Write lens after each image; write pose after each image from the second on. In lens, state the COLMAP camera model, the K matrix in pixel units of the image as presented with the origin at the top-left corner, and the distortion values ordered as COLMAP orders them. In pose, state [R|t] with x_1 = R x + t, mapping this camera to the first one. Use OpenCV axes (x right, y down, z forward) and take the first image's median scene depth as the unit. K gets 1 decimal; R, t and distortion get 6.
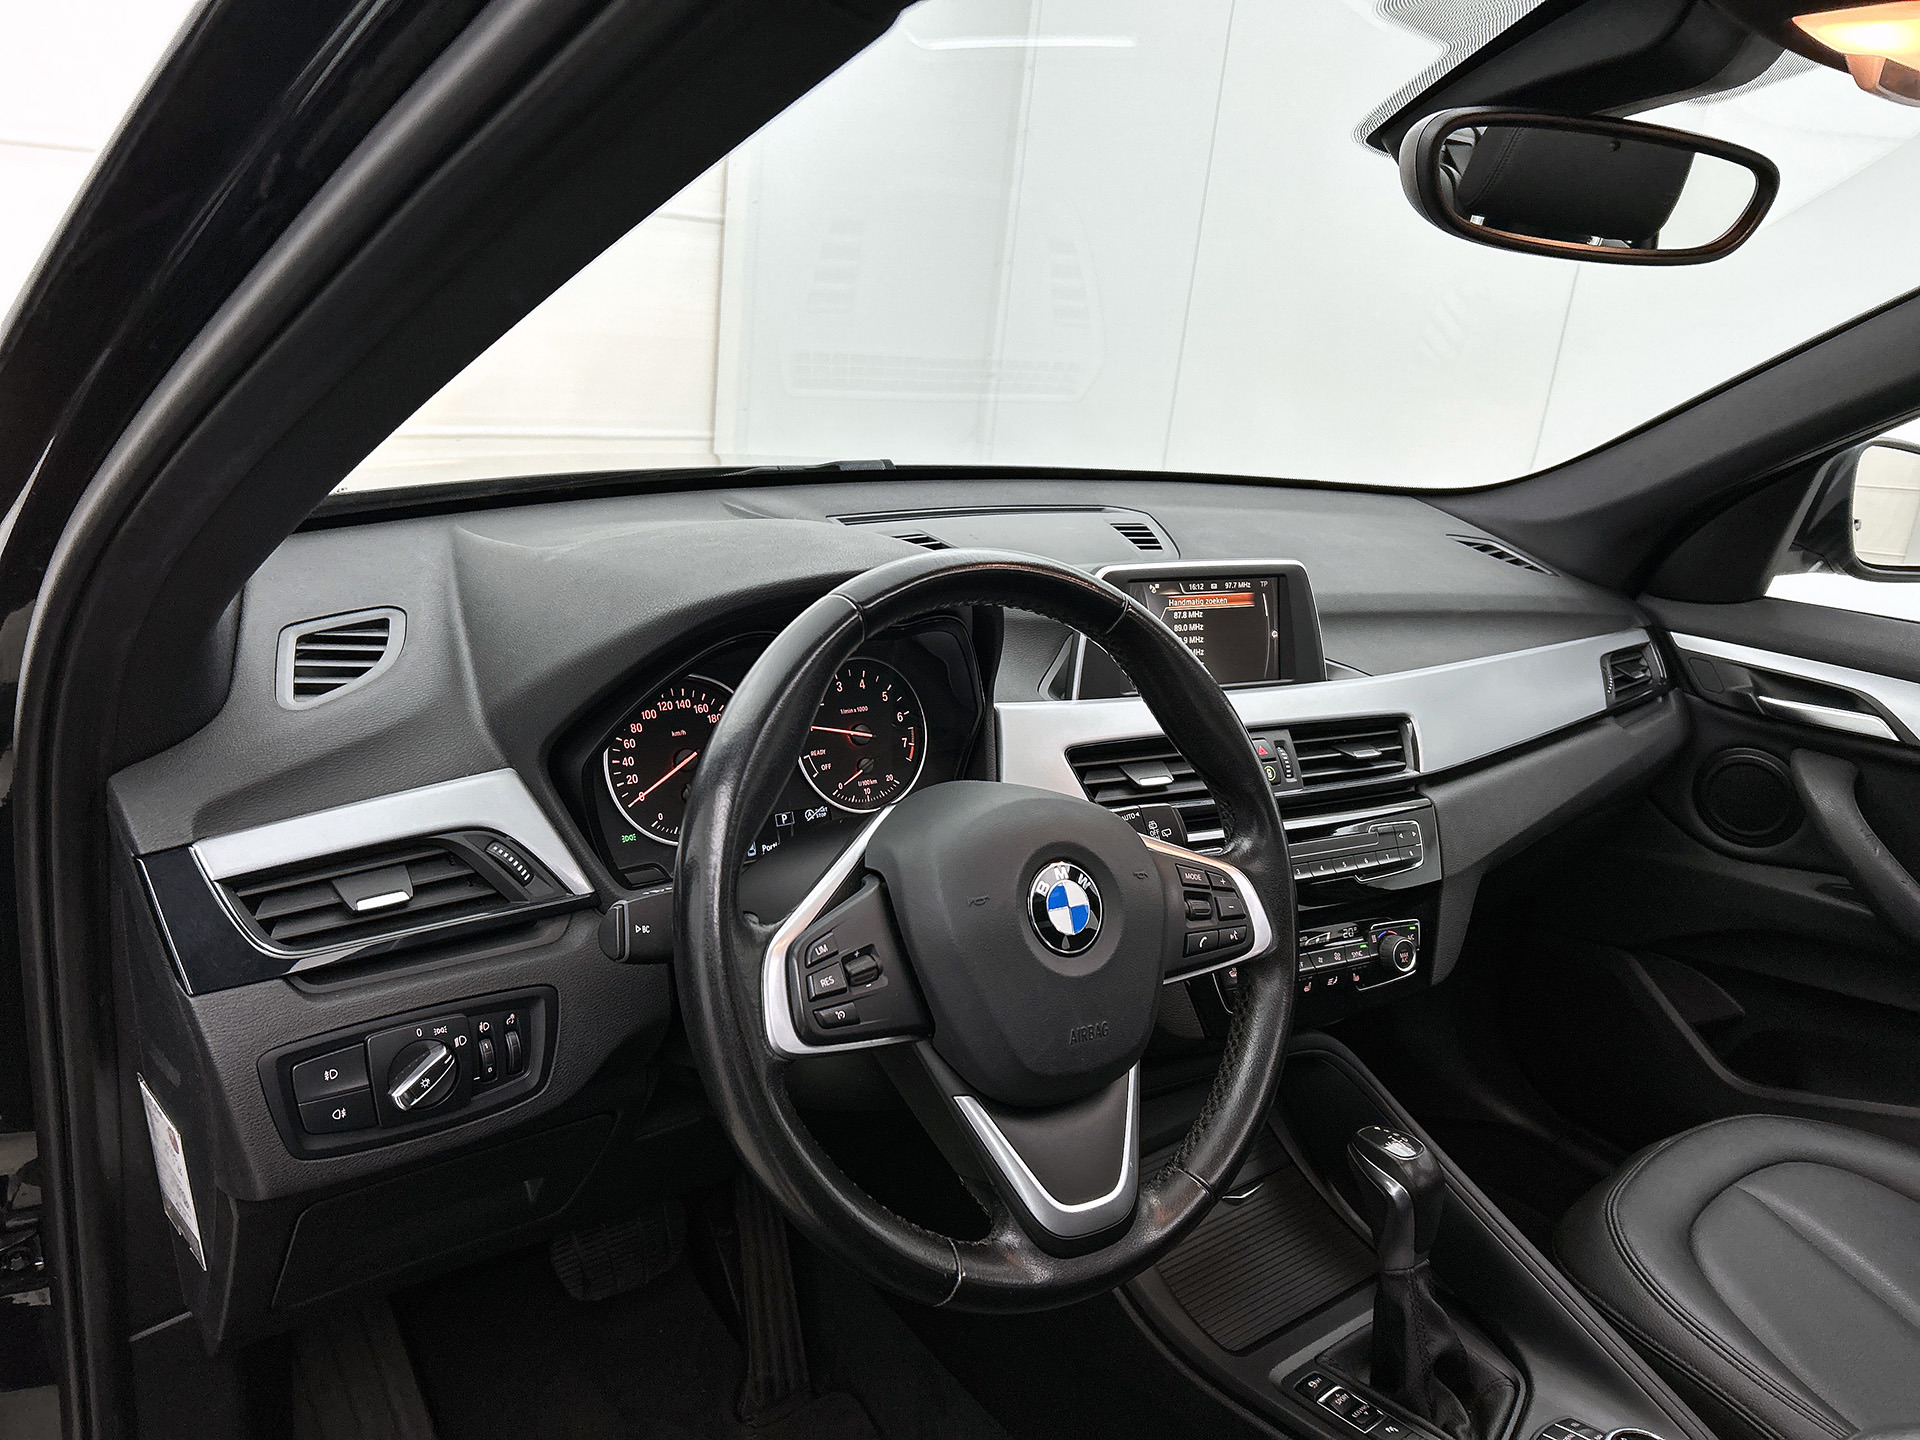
lens RADIAL K [[1456.7, 0, 965.0], [0, 1456.7, 714.6], [0, 0, 1]] dist [0.066209, -0.071431]
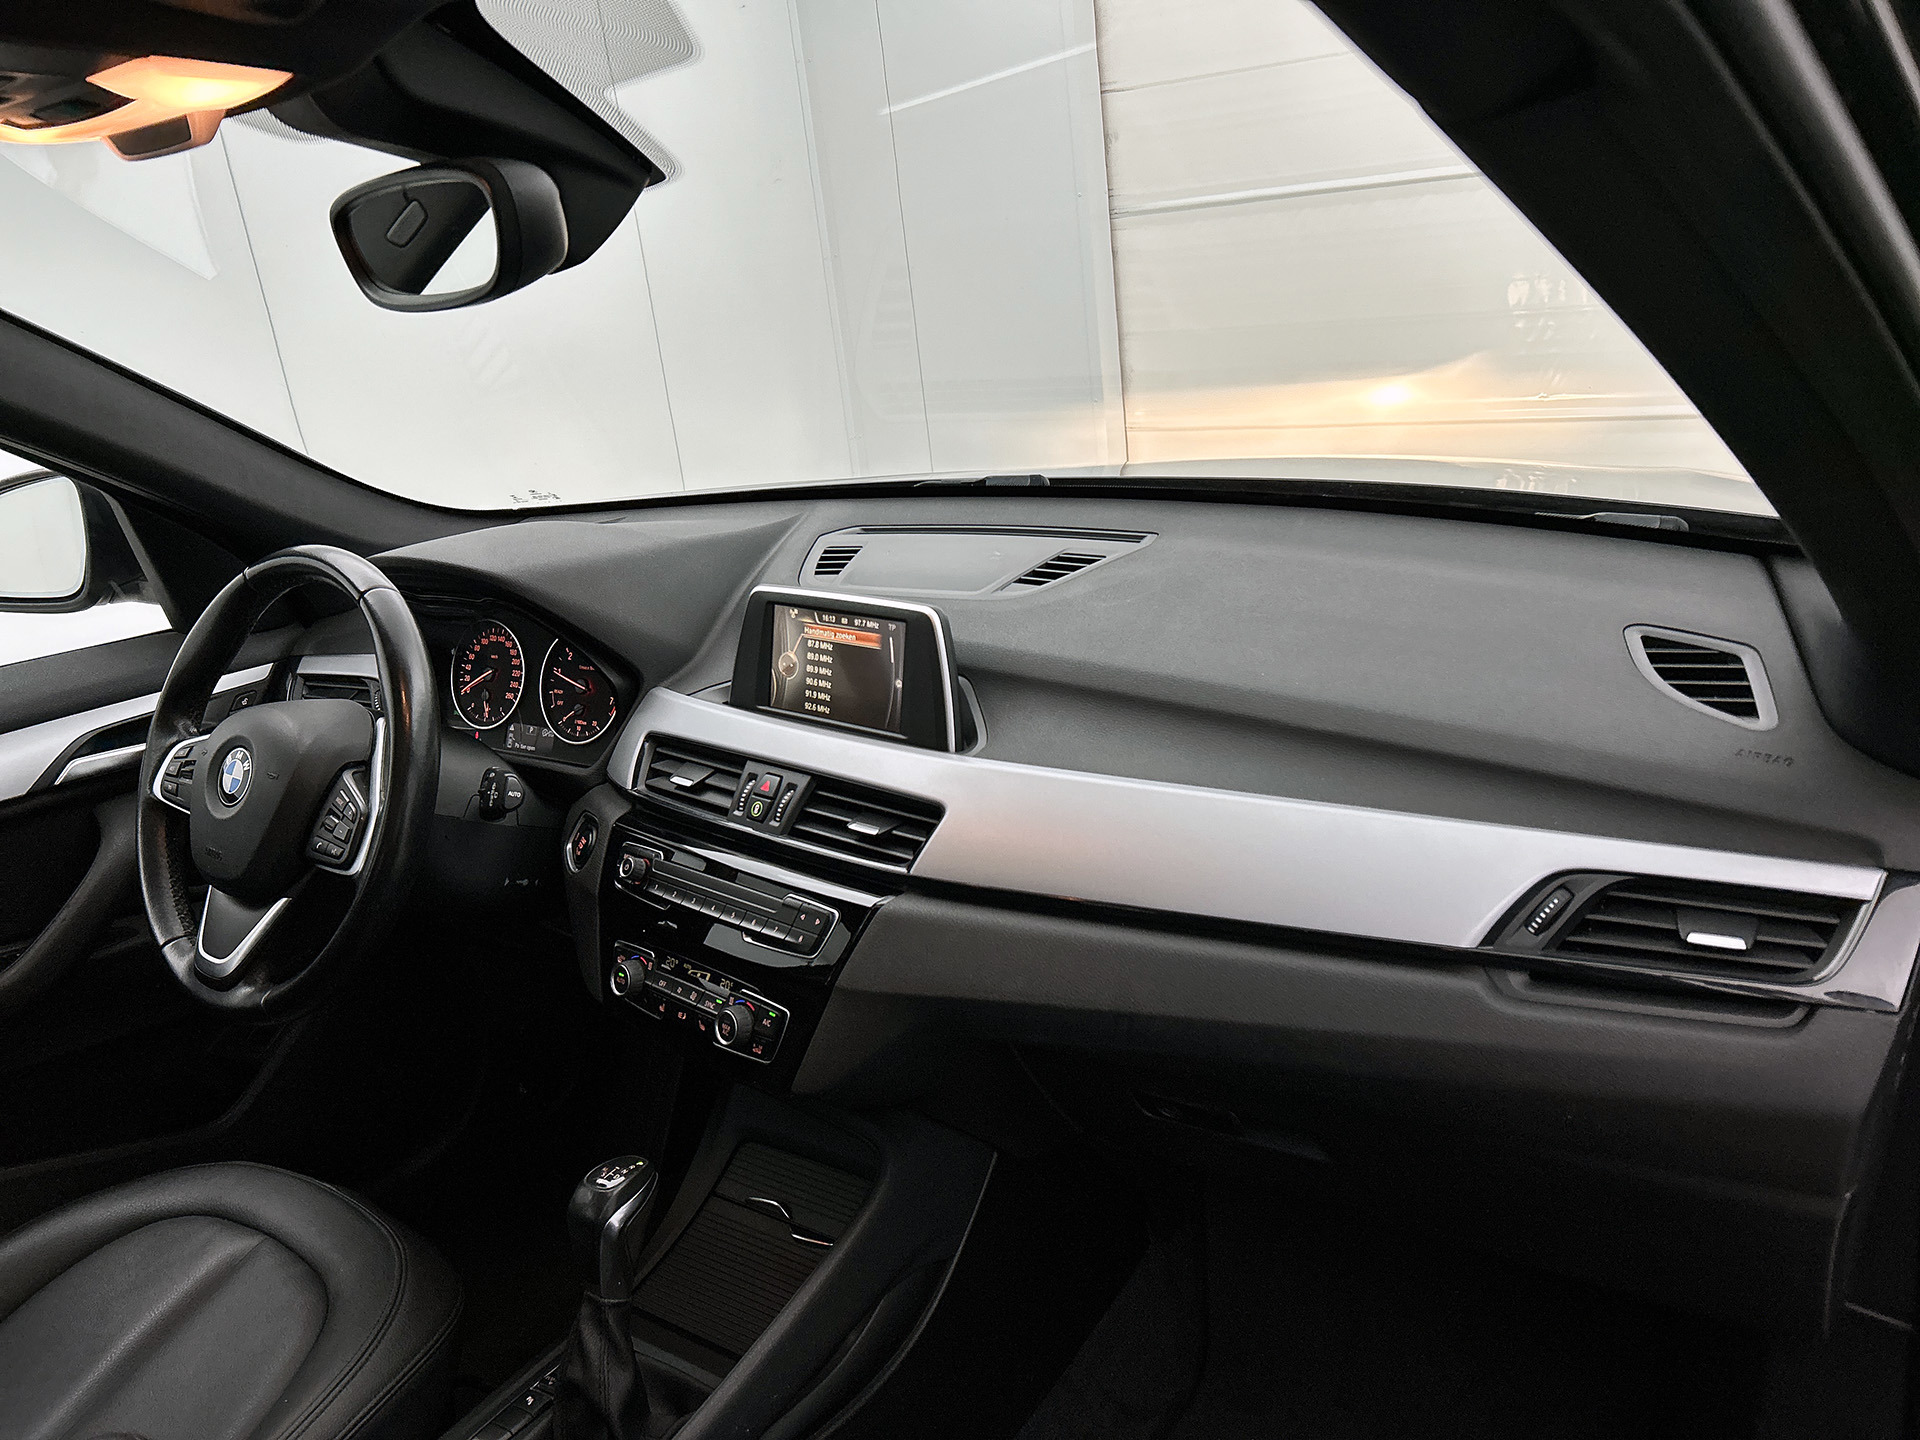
lens RADIAL K [[1456.7, 0, 937.2], [0, 1456.7, 711.3], [0, 0, 1]] dist [0.066209, -0.071431]
pose [[0.277944, 0.179800, -0.943620, 1.143805], [-0.155053, 0.977843, 0.140650, -0.179870], [0.948001, 0.107218, 0.299664, 0.798635]]
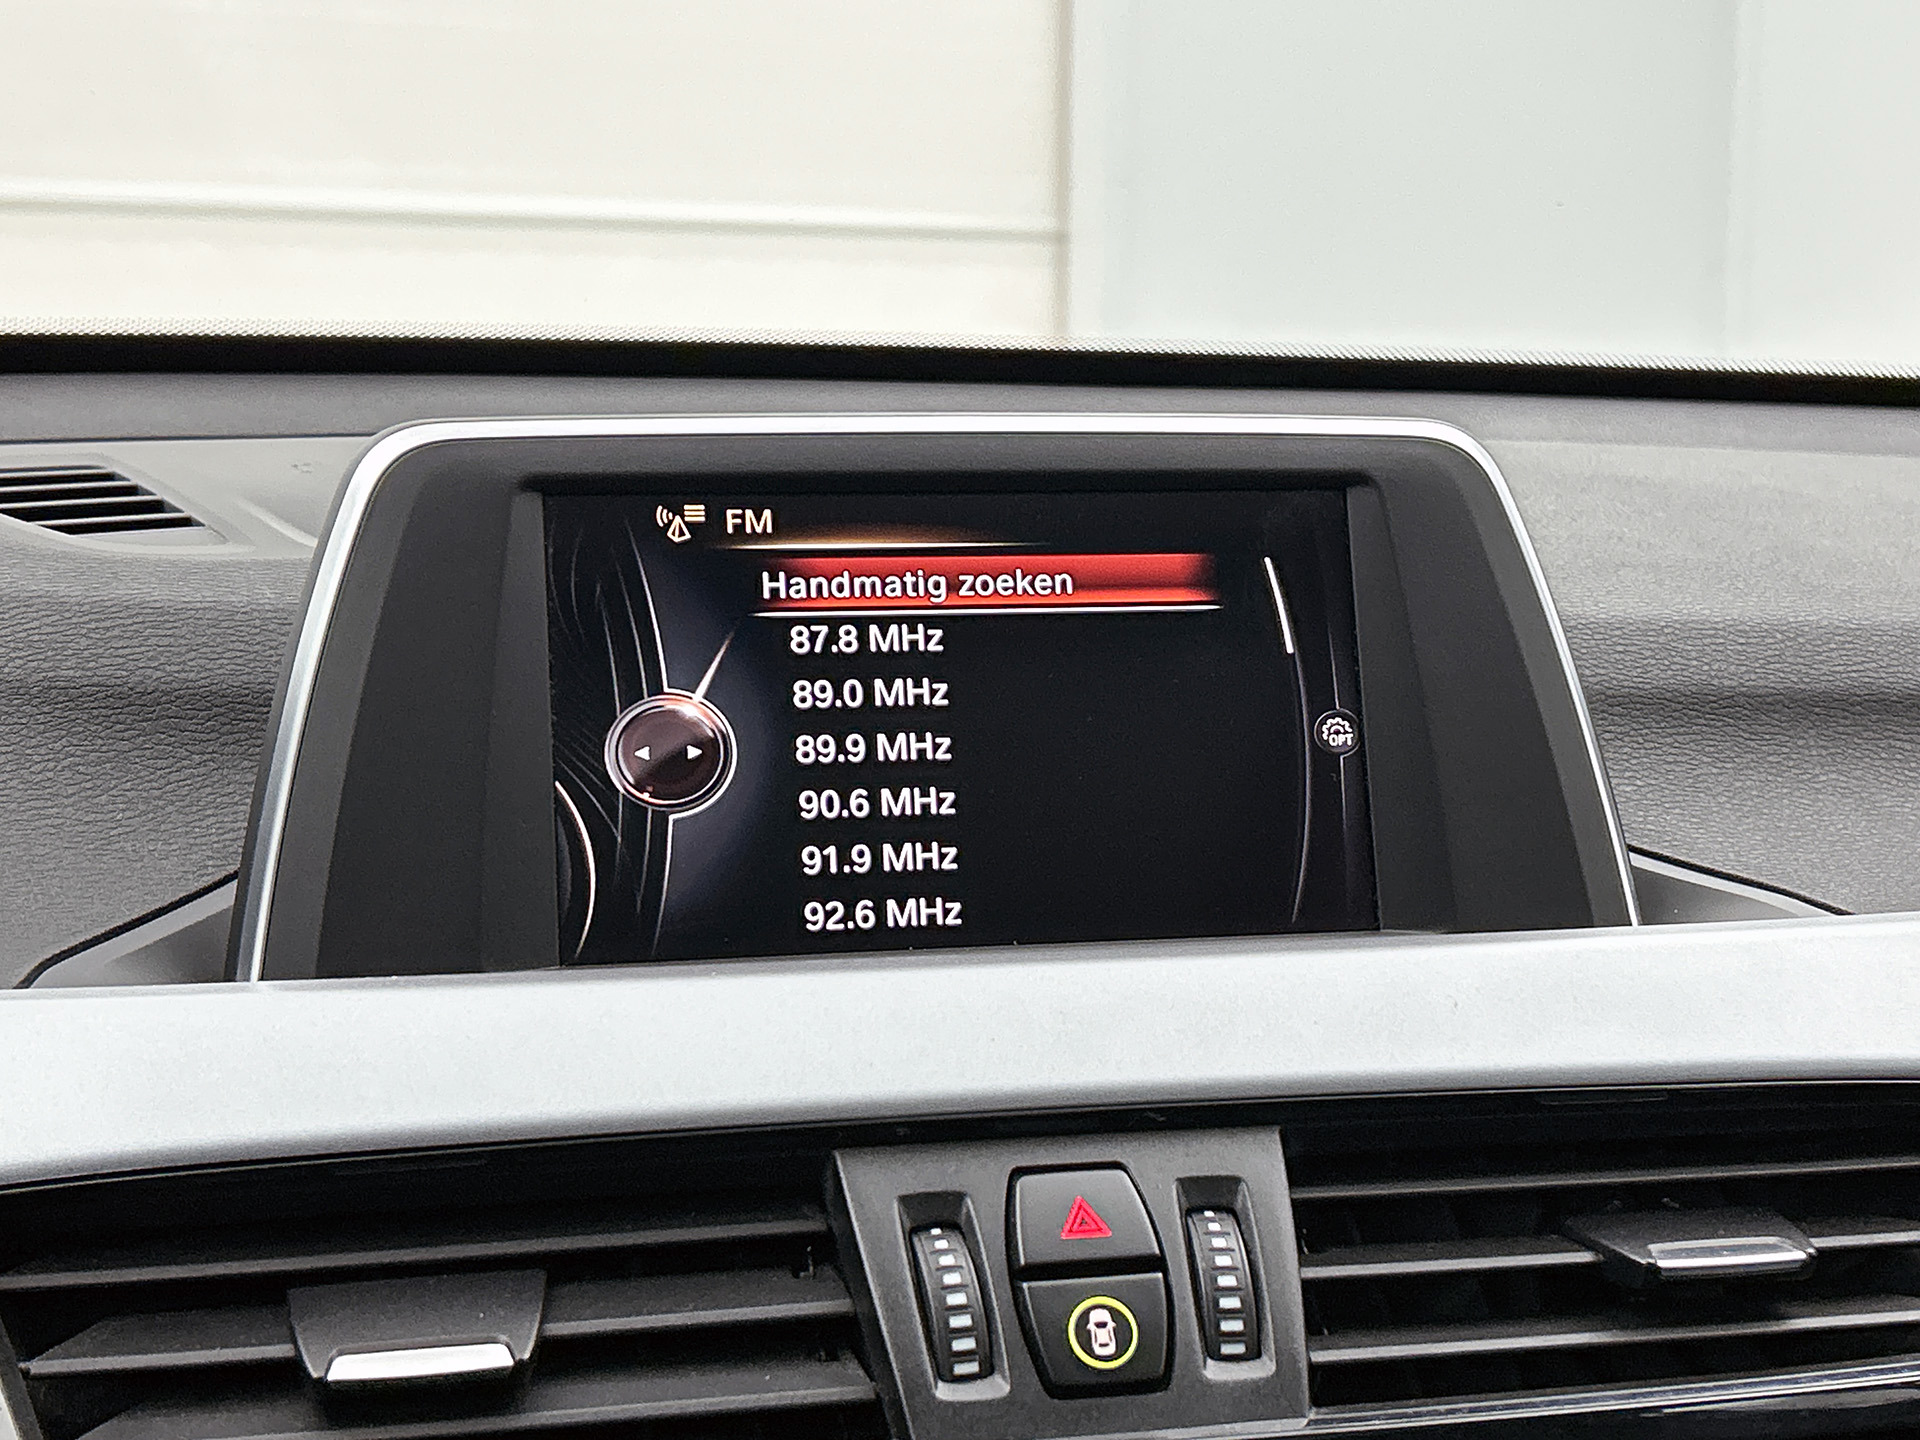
lens RADIAL K [[2988.6, 0, 967.4], [0, 2988.6, 712.2], [0, 0, 1]] dist [0.066030, 0.000000]
pose [[0.953999, -0.060122, -0.293720, 0.312437], [-0.003192, 0.977594, -0.210473, 0.043081], [0.299793, 0.201729, 0.932432, 0.578552]]
